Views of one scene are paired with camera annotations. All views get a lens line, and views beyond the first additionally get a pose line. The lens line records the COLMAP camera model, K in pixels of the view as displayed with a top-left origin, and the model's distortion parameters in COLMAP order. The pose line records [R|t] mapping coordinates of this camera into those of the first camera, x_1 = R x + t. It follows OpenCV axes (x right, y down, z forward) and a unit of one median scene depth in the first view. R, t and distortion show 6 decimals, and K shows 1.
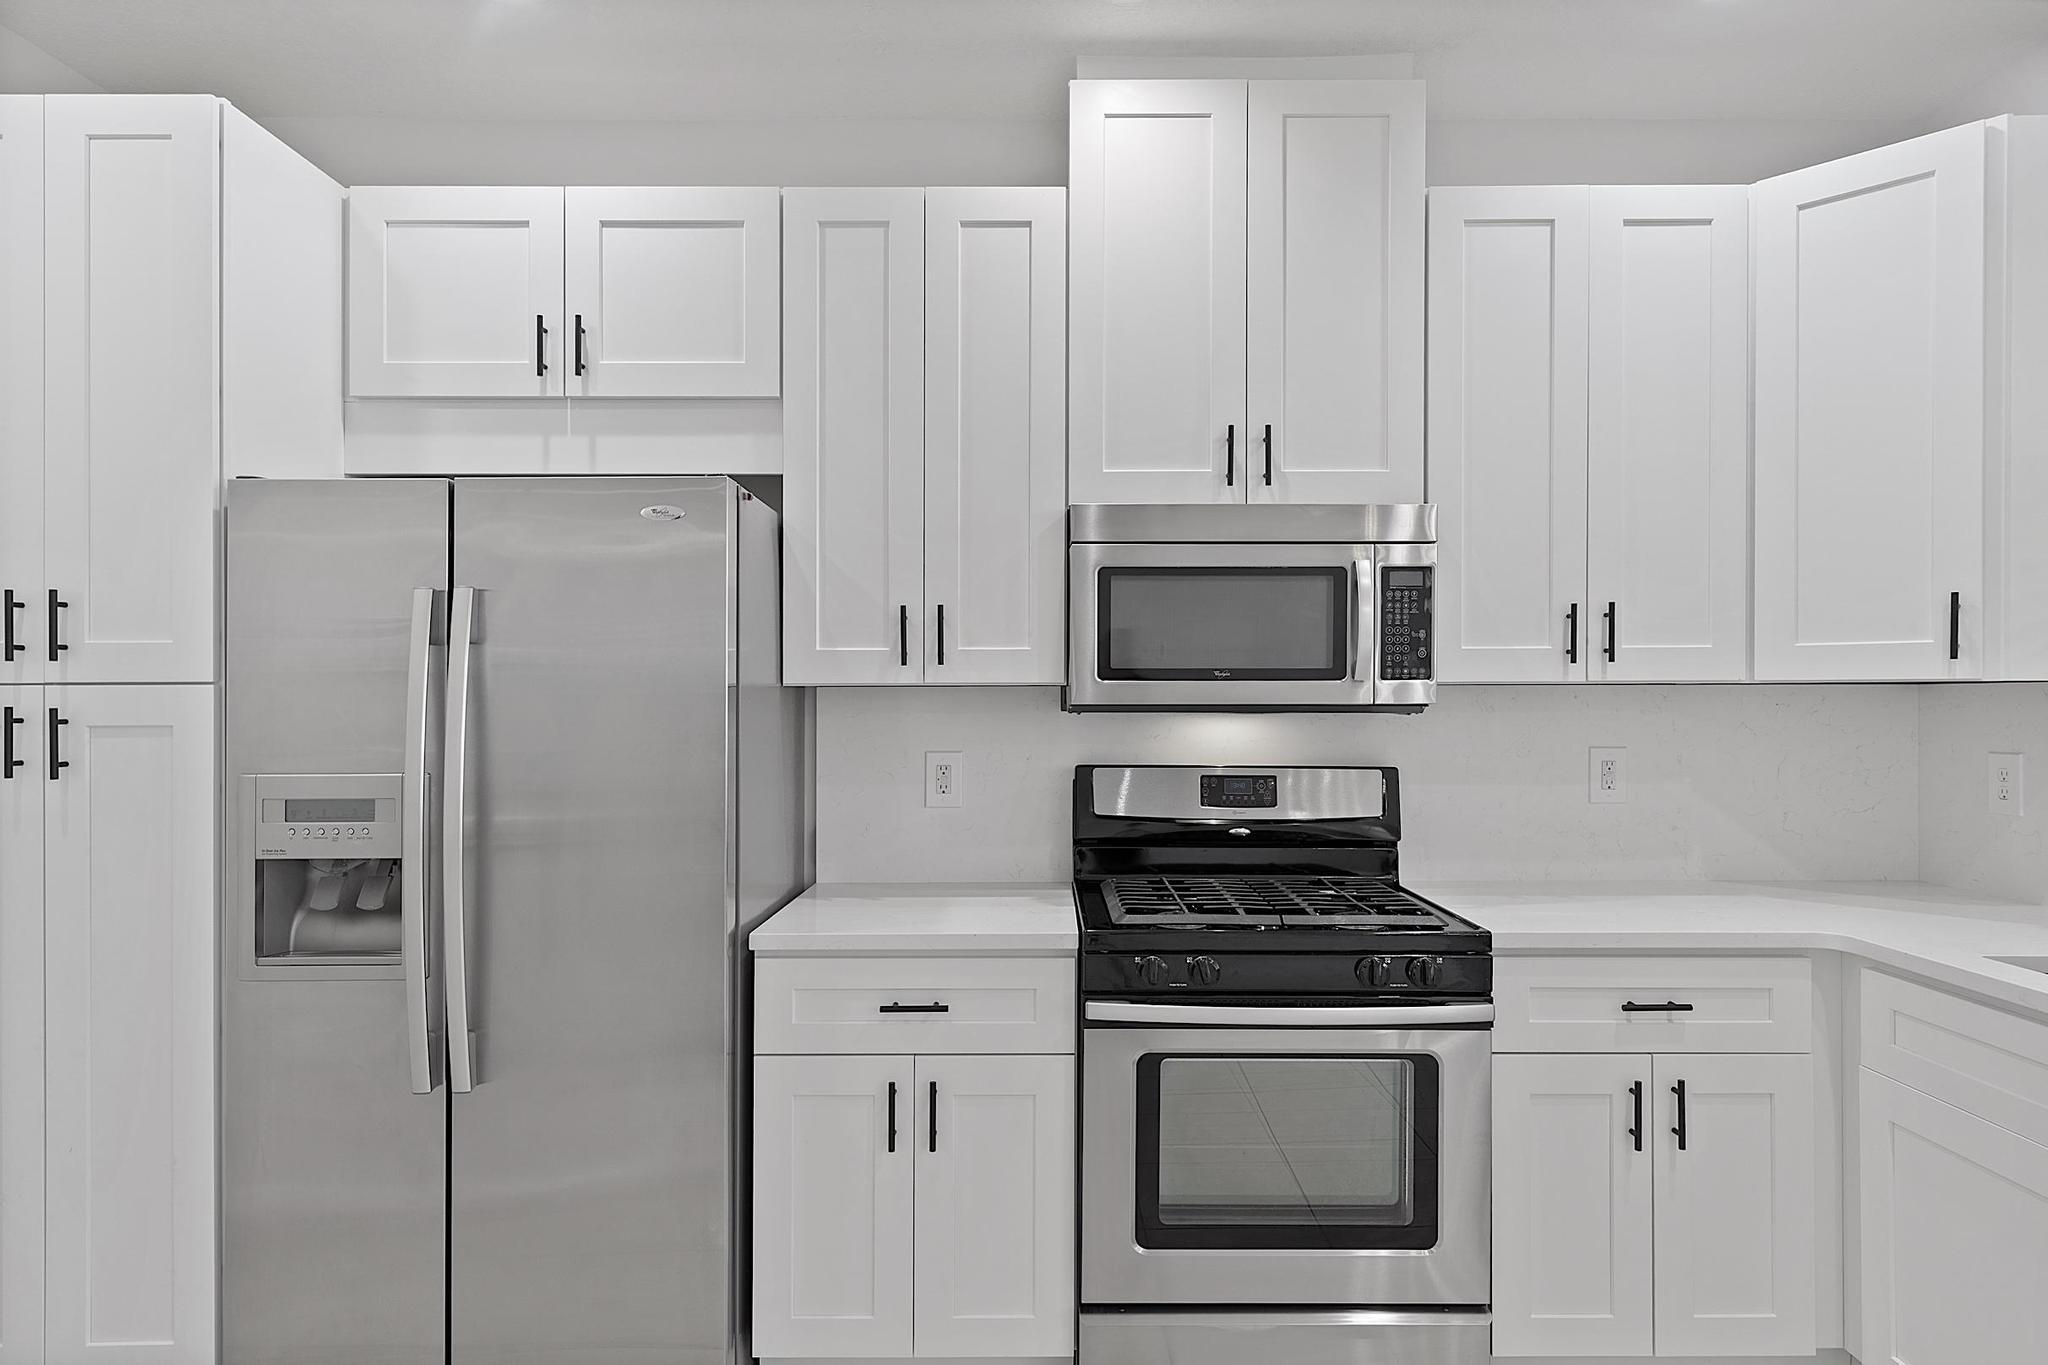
lens RADIAL K [[1178.8, 0, 1043.3], [0, 1178.8, 696.3], [0, 0, 1]] dist [0.000347, 0.000516]
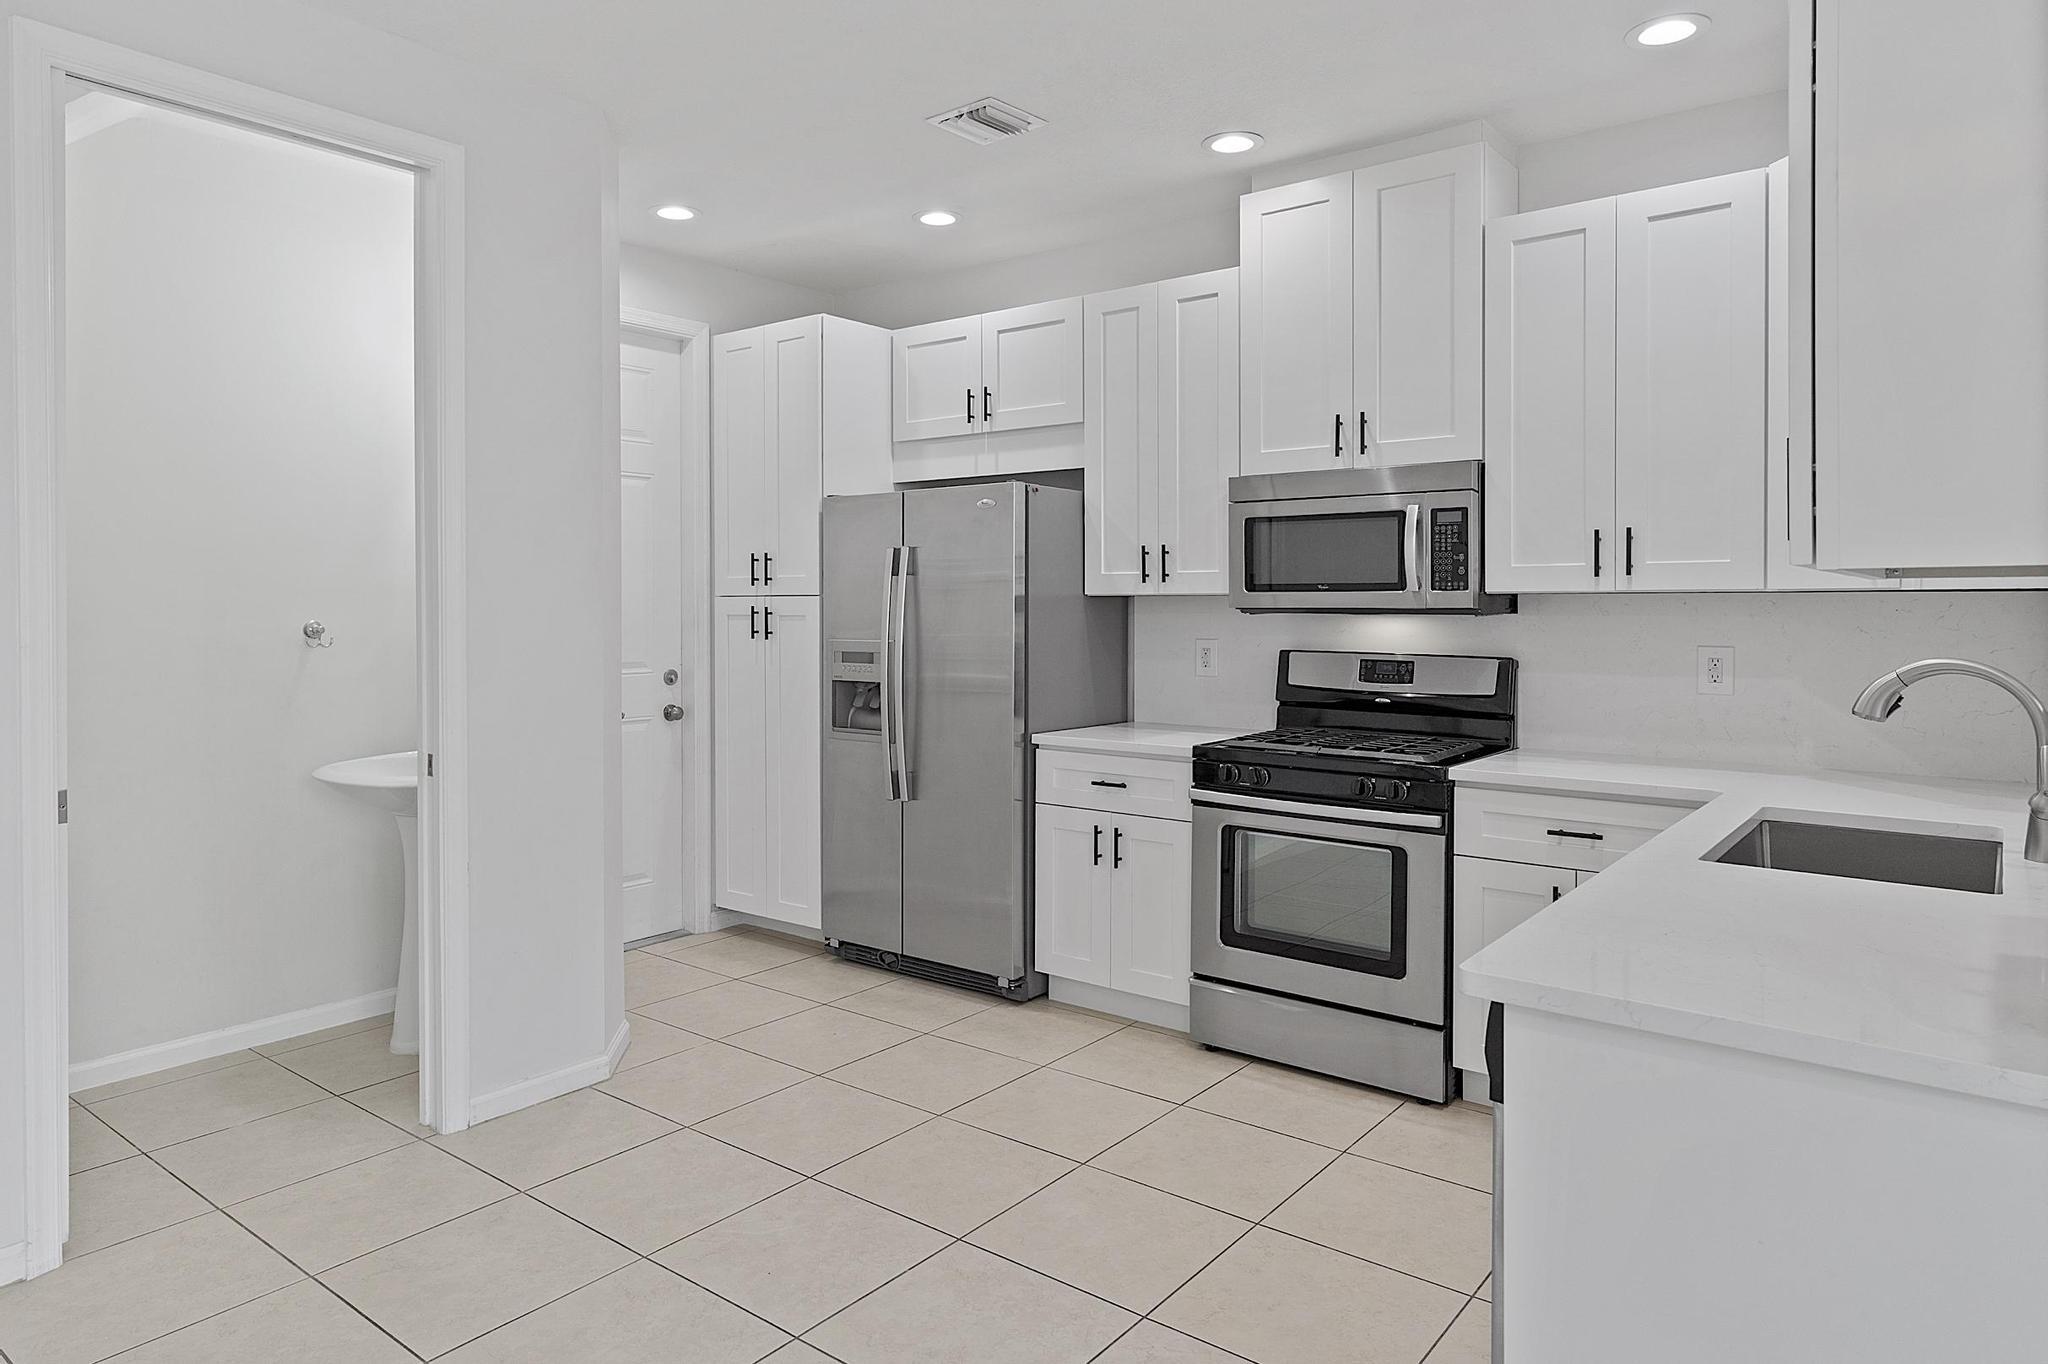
lens RADIAL K [[1257.0, 0, 989.5], [0, 1257.0, 613.2], [0, 0, 1]] dist [0.003272, 0.000627]
pose [[0.779214, 0.006565, -0.626723, 0.794574], [-0.000812, 0.999955, 0.009465, -0.000837], [0.626757, -0.006866, 0.779185, -0.469028]]
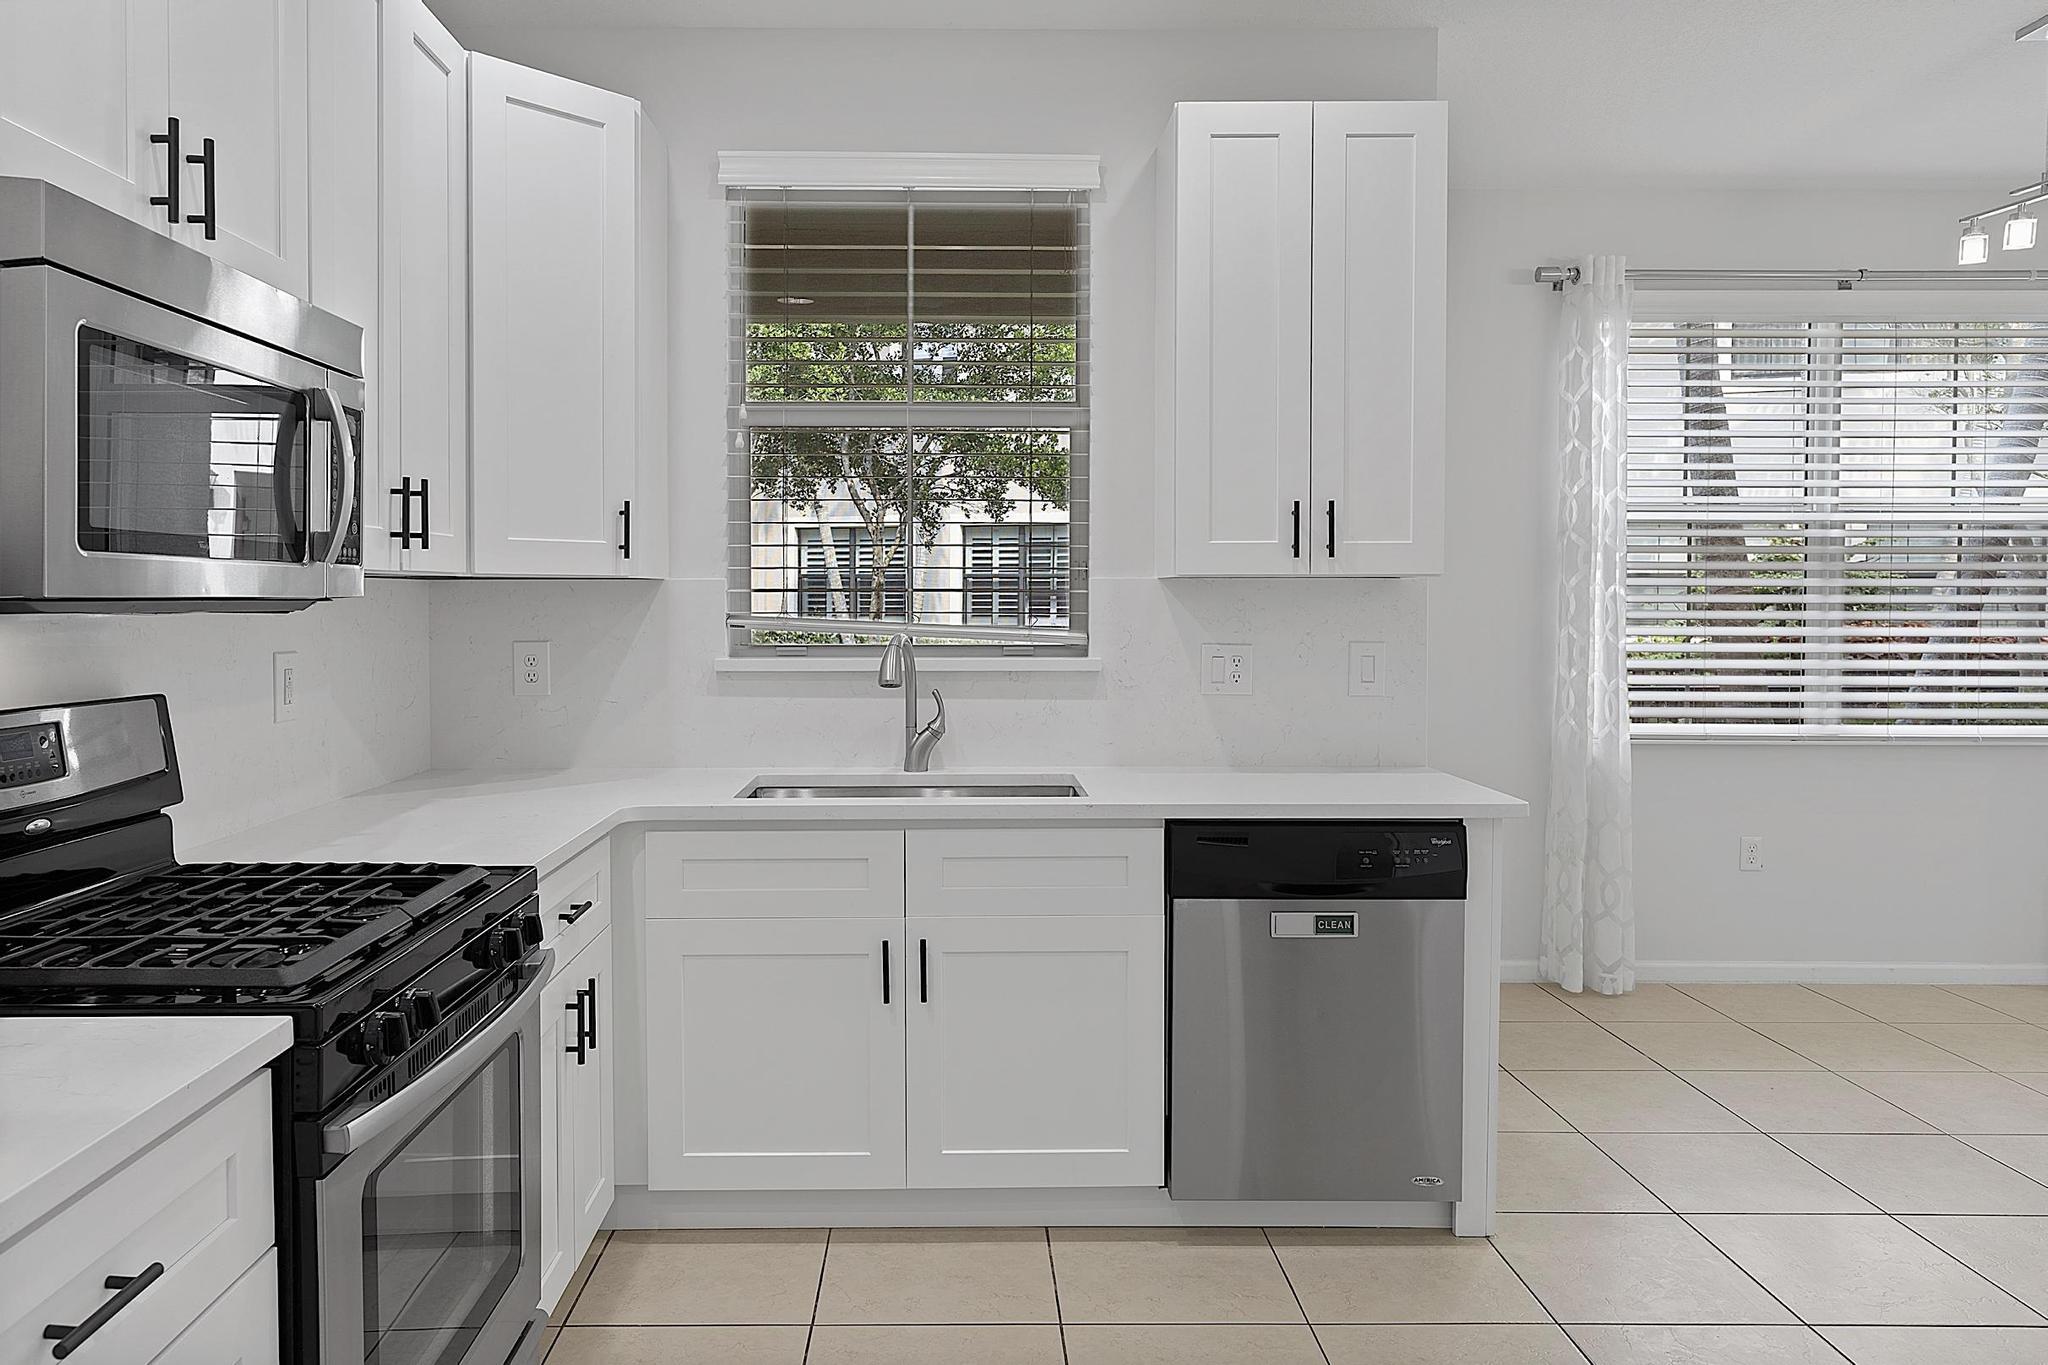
lens RADIAL K [[1400.5, 0, 919.3], [0, 1400.5, 626.9], [0, 0, 1]] dist [-0.007058, -0.001100]
pose [[0.003066, -0.020783, 0.999779, -0.542843], [-0.001349, 0.999783, 0.020787, 0.005860], [-0.999994, -0.001412, 0.003038, 0.641245]]
